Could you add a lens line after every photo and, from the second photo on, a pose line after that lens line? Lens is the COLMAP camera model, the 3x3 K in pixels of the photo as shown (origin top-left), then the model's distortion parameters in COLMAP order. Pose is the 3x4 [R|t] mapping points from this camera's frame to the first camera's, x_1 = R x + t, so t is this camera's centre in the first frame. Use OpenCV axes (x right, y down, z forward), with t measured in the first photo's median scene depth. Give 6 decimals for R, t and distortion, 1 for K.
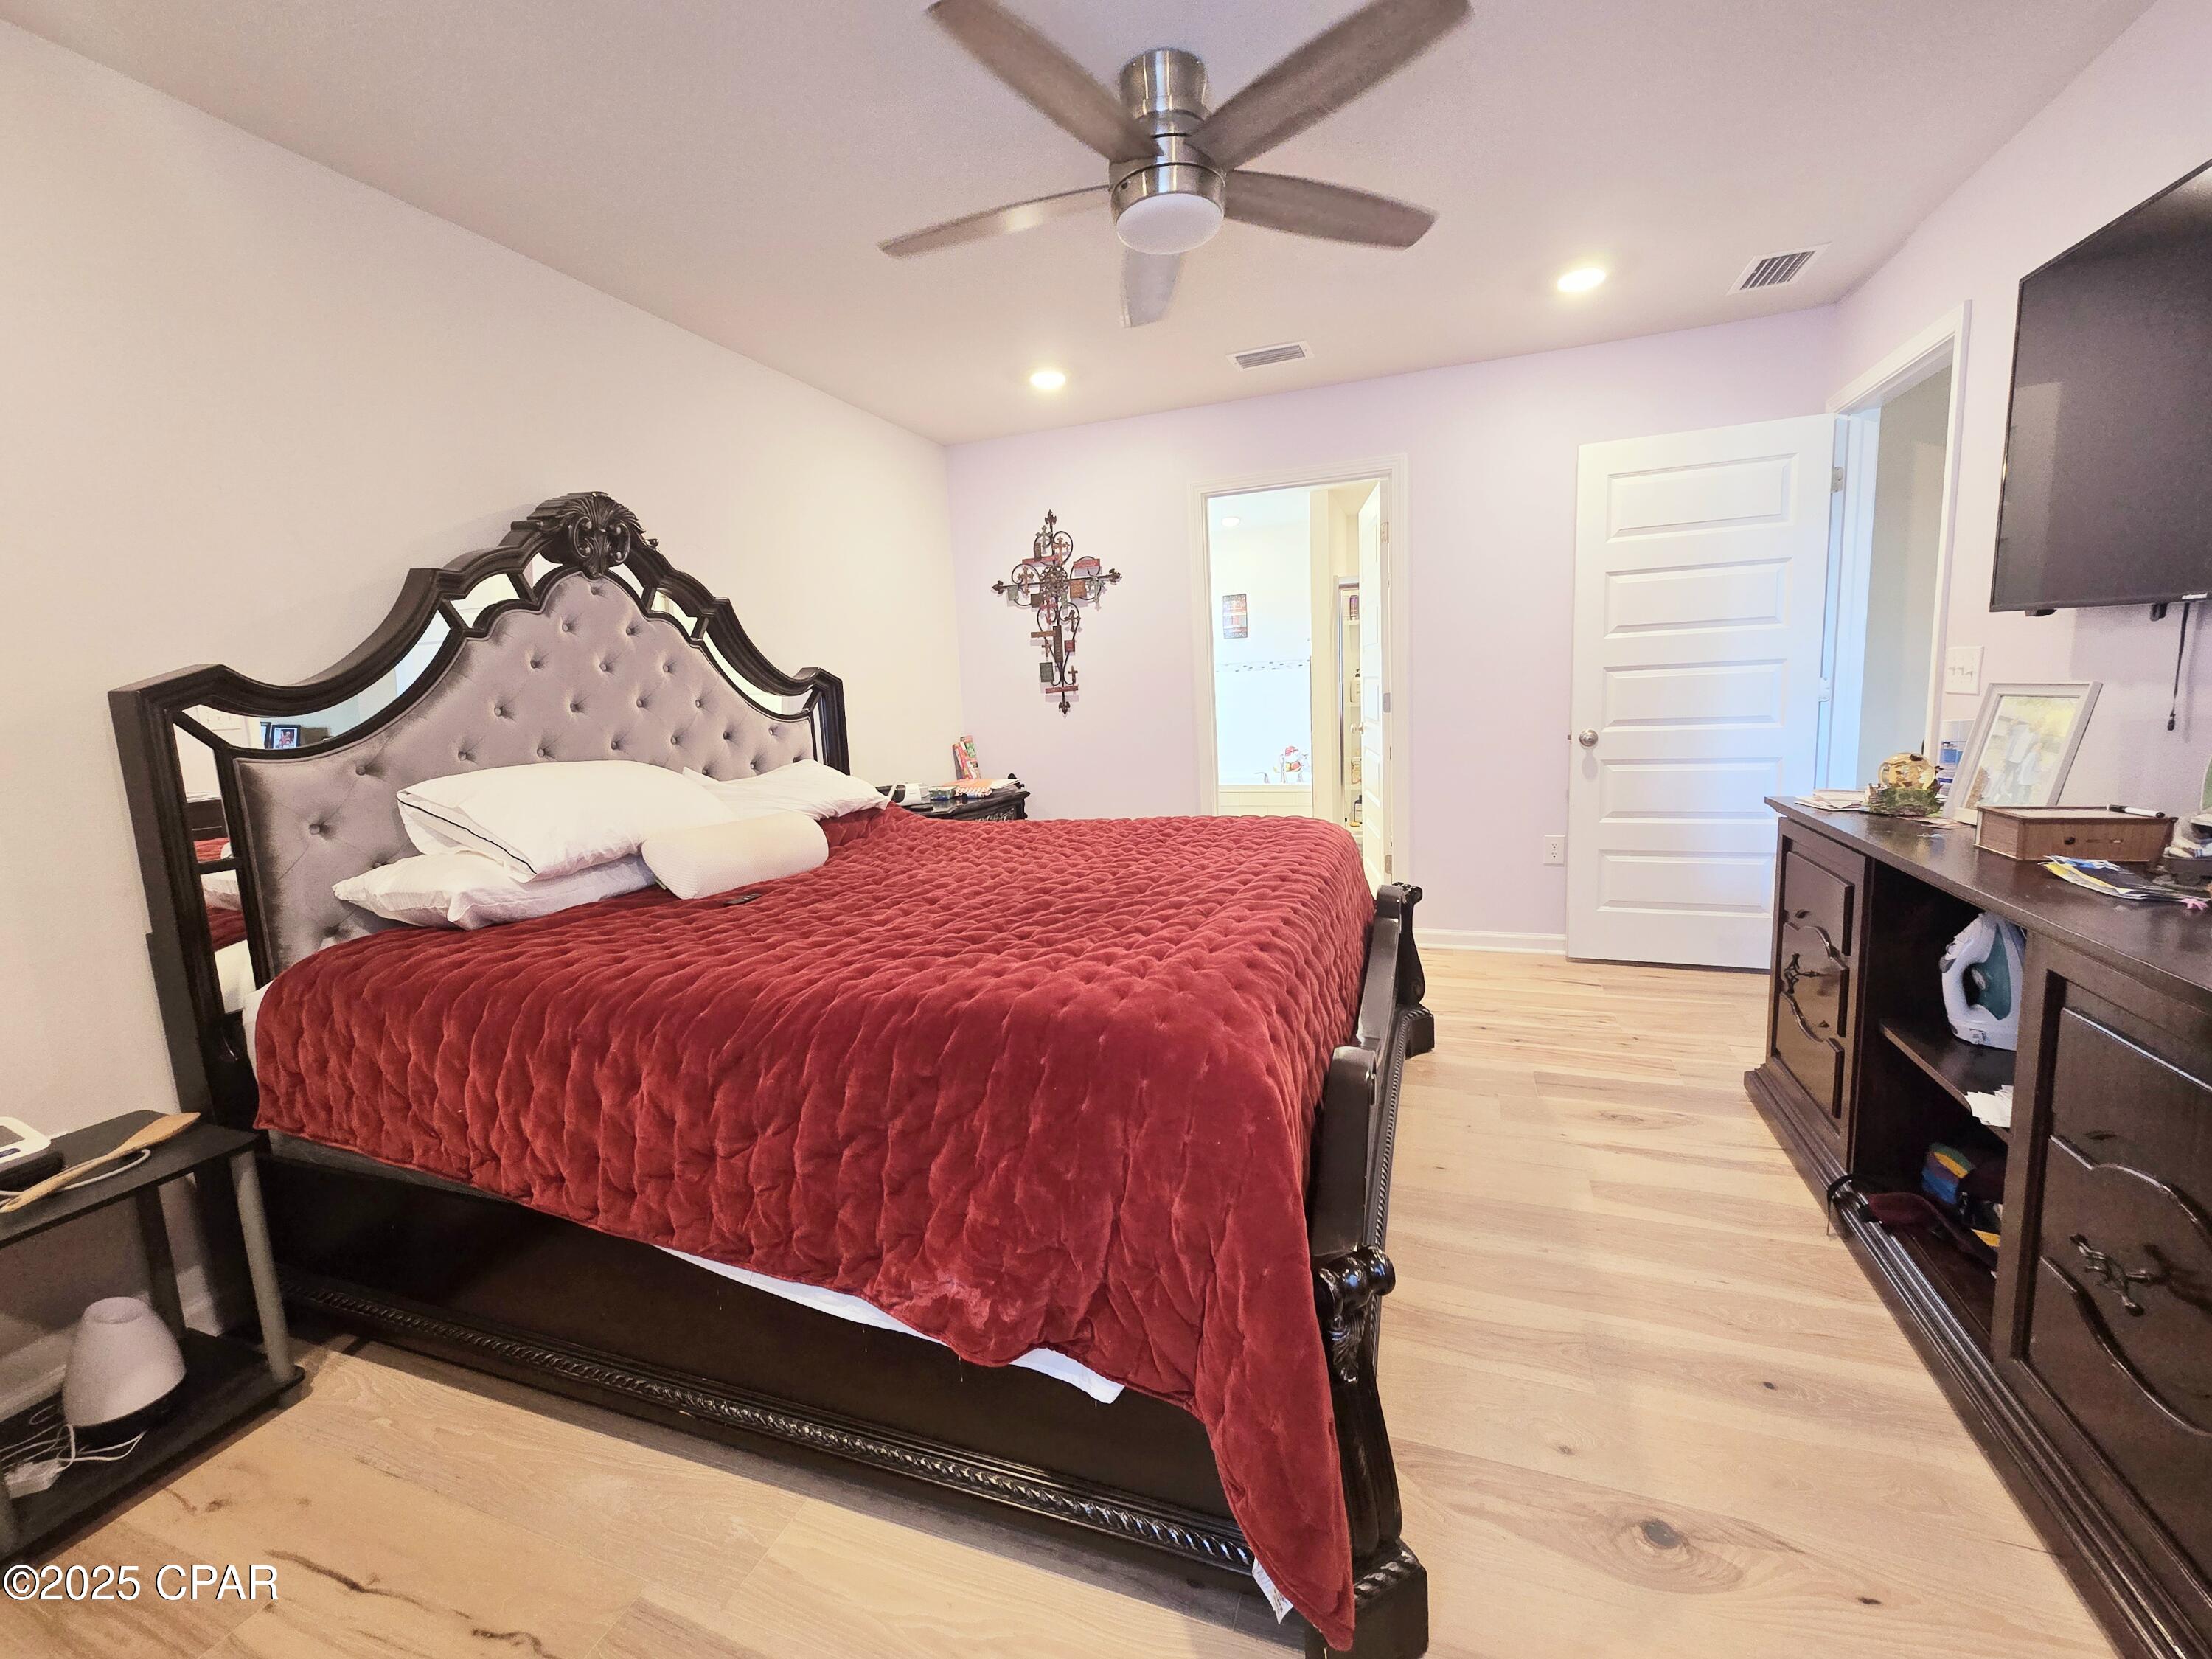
lens RADIAL K [[901.6, 0, 1106.0], [0, 901.6, 829.5], [0, 0, 1]] dist [0.000473, 0.000004]
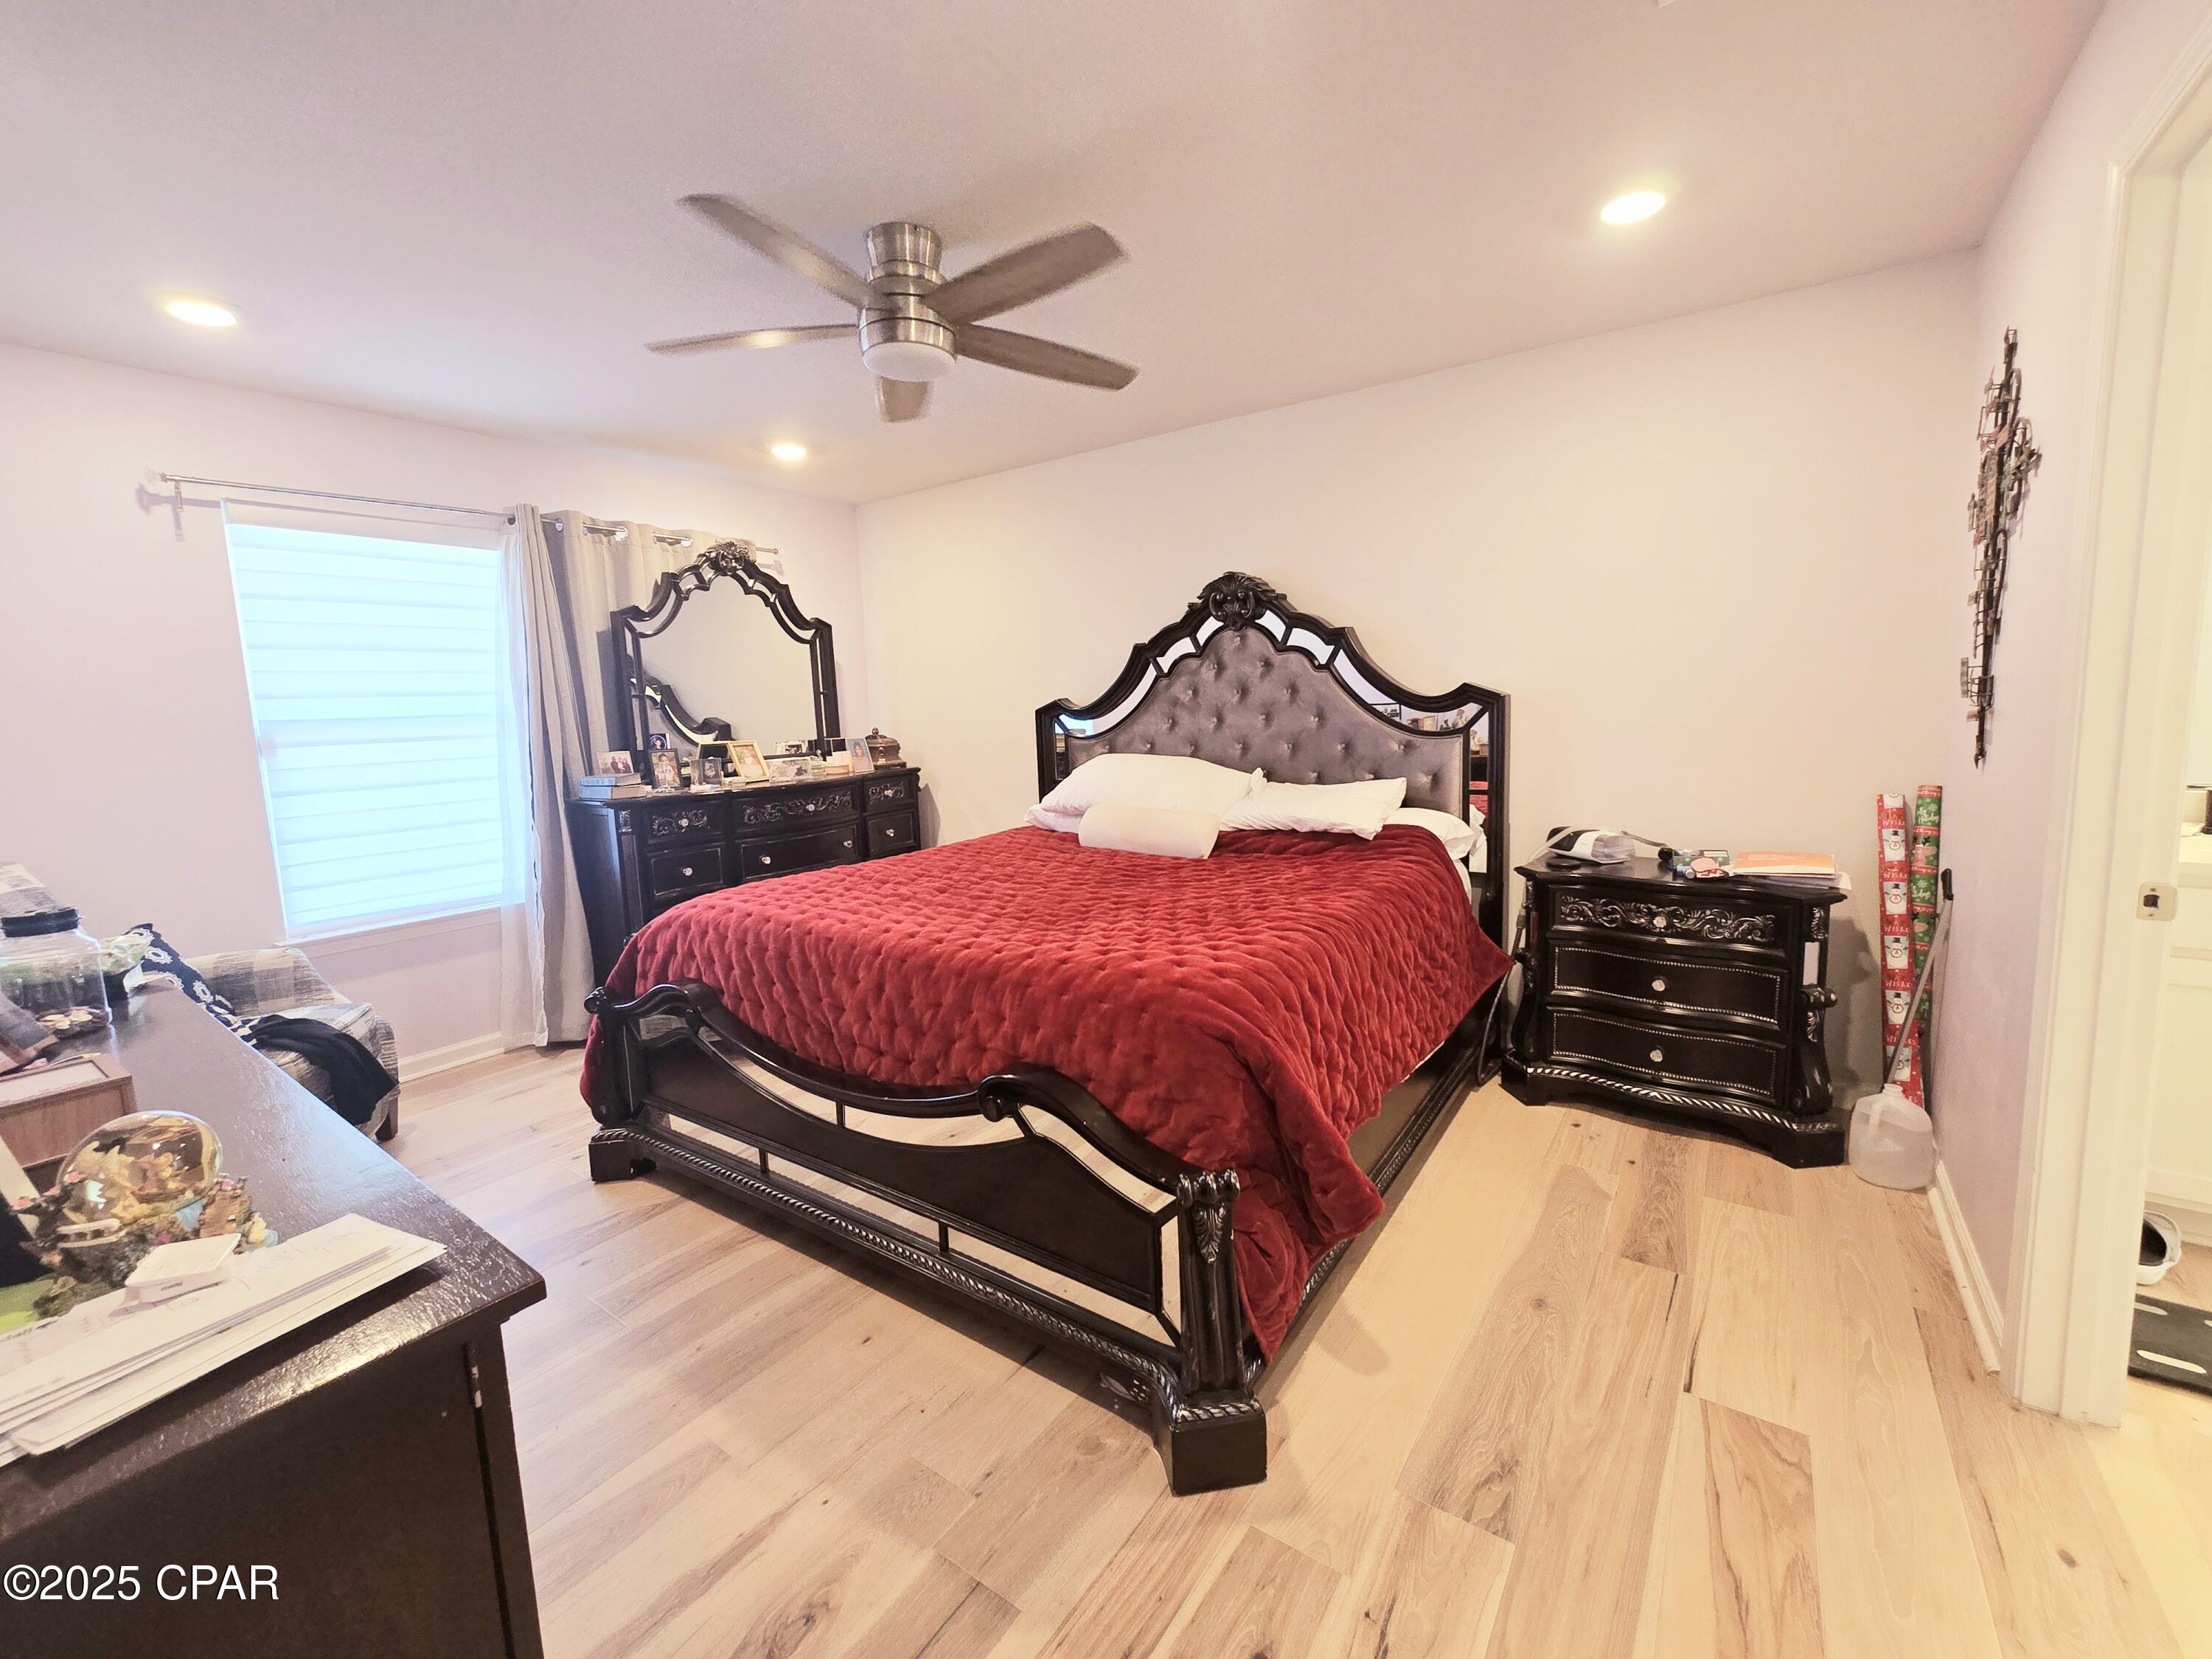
lens RADIAL K [[901.6, 0, 1106.0], [0, 901.6, 829.5], [0, 0, 1]] dist [0.000473, 0.000004]
pose [[-0.264354, 0.184643, -0.946585, 0.997531], [-0.106916, 0.969841, 0.219038, -0.287918], [0.958481, 0.159108, -0.236640, 1.302287]]
